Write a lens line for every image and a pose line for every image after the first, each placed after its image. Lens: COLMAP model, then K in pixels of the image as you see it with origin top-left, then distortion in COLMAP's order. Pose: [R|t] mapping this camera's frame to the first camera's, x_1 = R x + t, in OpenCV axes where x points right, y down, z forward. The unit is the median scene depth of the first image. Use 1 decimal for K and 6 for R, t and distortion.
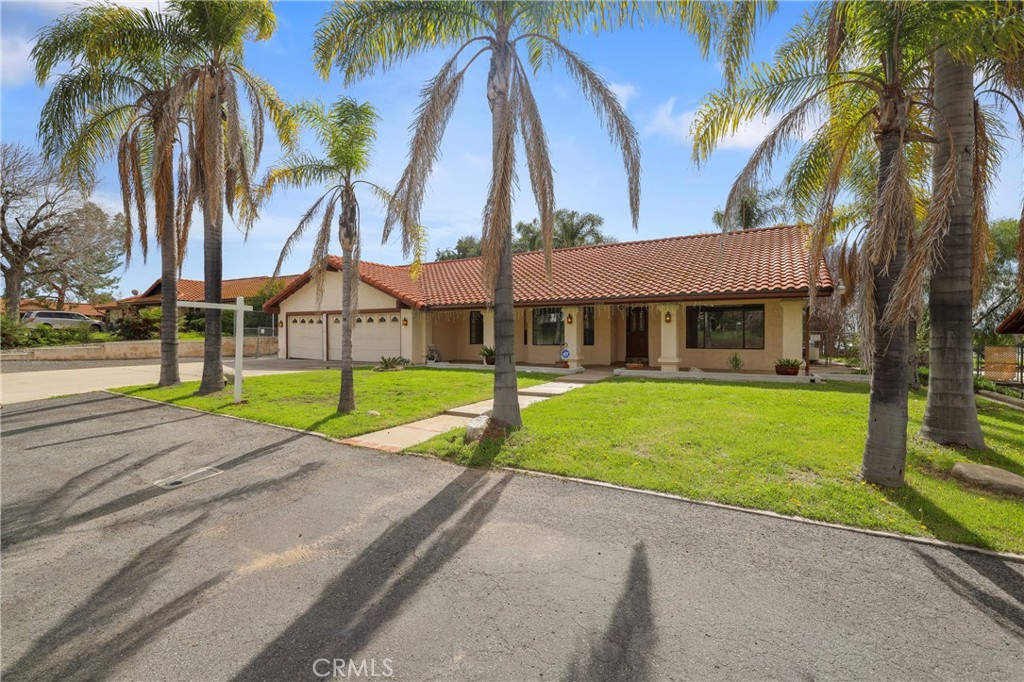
lens RADIAL K [[458.8, 0, 510.1], [0, 458.8, 332.2], [0, 0, 1]] dist [-0.001612, 0.000074]
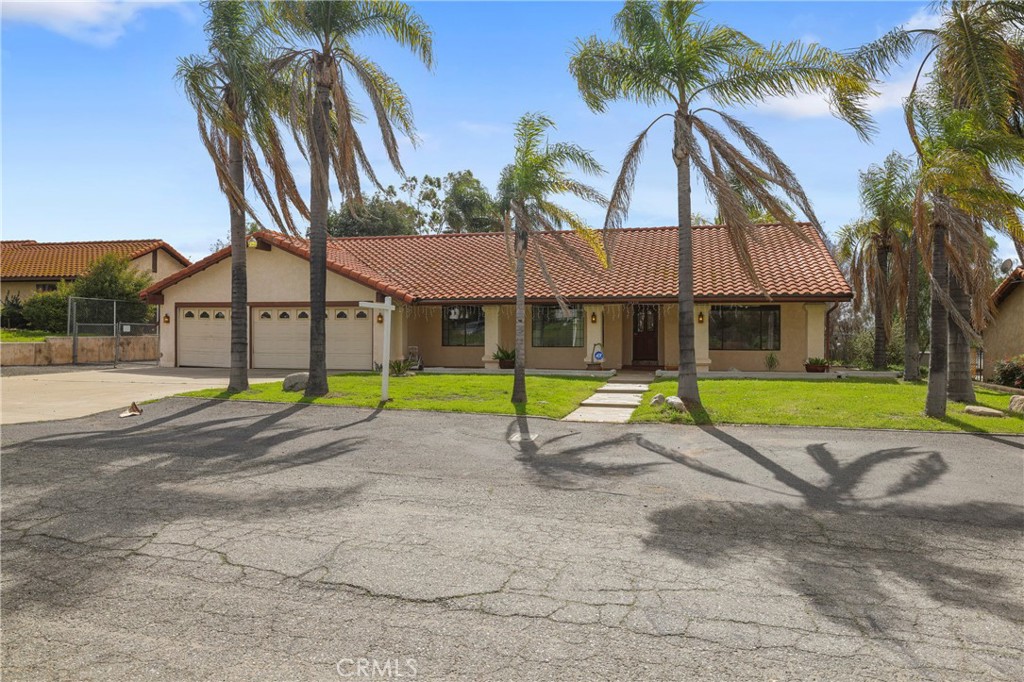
lens RADIAL K [[732.3, 0, 510.9], [0, 732.3, 338.9], [0, 0, 1]] dist [-0.010035, -0.001325]
pose [[0.961607, 0.001670, 0.274424, -0.382963], [-0.004720, 0.999934, 0.010452, -0.000985], [-0.274388, -0.011346, 0.961552, -0.315801]]
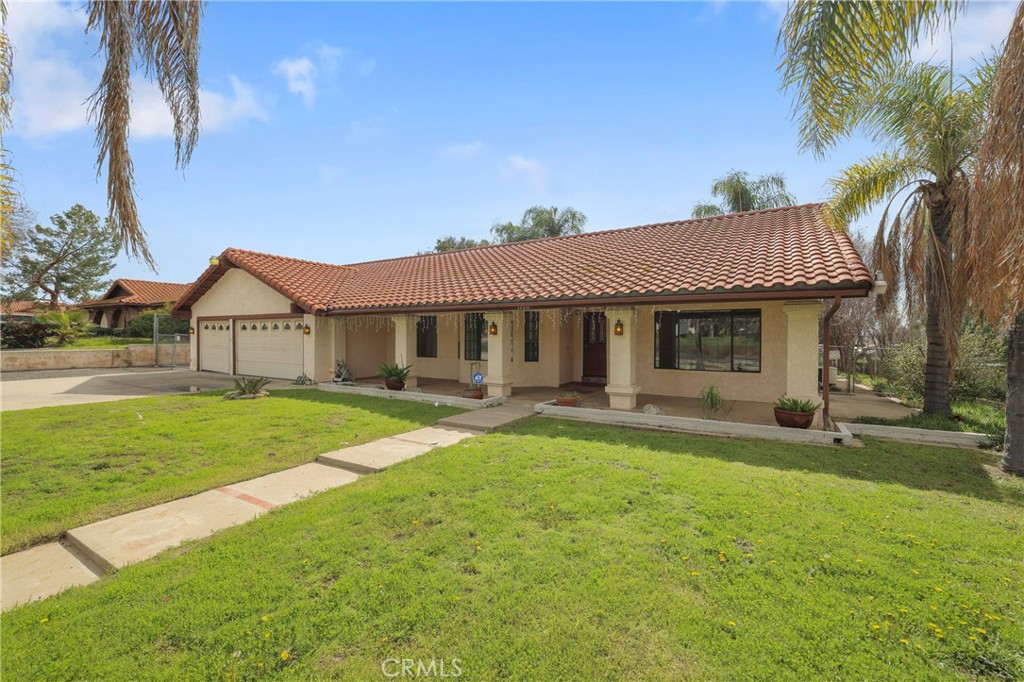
lens RADIAL K [[426.7, 0, 519.4], [0, 426.7, 334.6], [0, 0, 1]] dist [-0.000688, -0.000948]
pose [[0.999674, 0.004012, -0.025217, 0.170476], [-0.003958, 0.999990, 0.002197, -0.018311], [0.025226, -0.002097, 0.999680, 0.285217]]
